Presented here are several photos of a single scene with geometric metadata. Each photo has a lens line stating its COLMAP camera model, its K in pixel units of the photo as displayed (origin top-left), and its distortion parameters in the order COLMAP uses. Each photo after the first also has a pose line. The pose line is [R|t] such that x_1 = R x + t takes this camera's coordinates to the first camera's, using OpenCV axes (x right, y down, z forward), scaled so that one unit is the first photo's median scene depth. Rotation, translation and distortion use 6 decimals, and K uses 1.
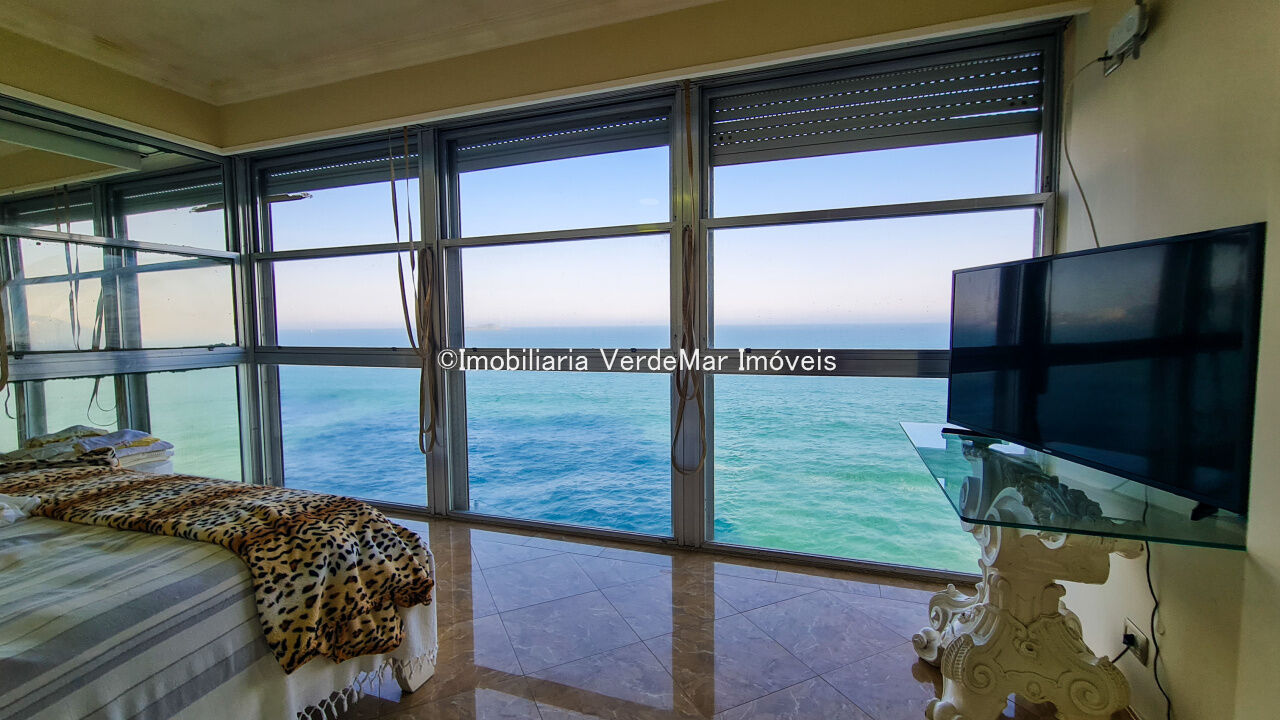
lens RADIAL K [[525.2, 0, 630.7], [0, 525.2, 361.1], [0, 0, 1]] dist [0.000364, -0.000150]
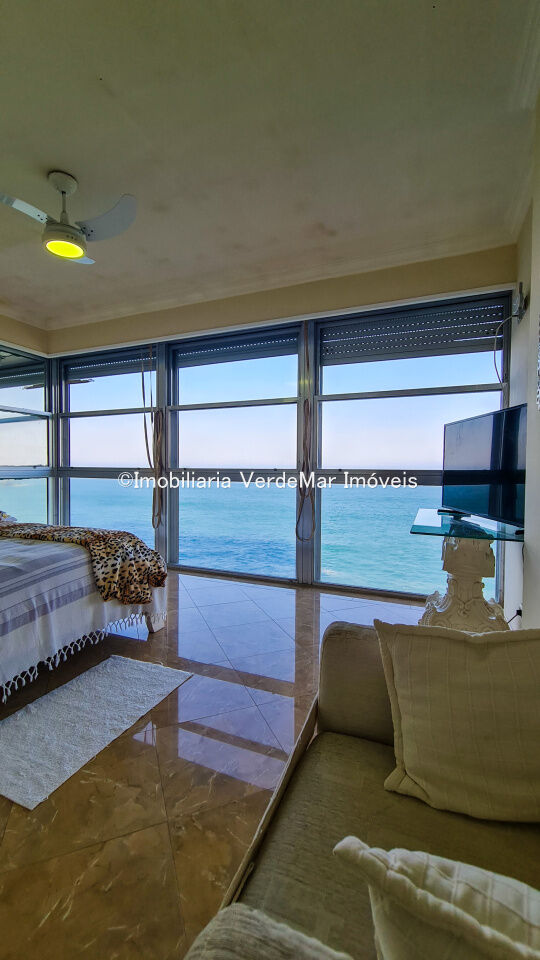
lens RADIAL K [[393.9, 0, 270.0], [0, 393.9, 480.0], [0, 0, 1]] dist [0.000364, -0.000150]
pose [[0.998531, 0.016746, -0.051523, 0.058166], [-0.018982, 0.998885, -0.043225, 0.075104], [0.050741, 0.044140, 0.997736, -0.324161]]
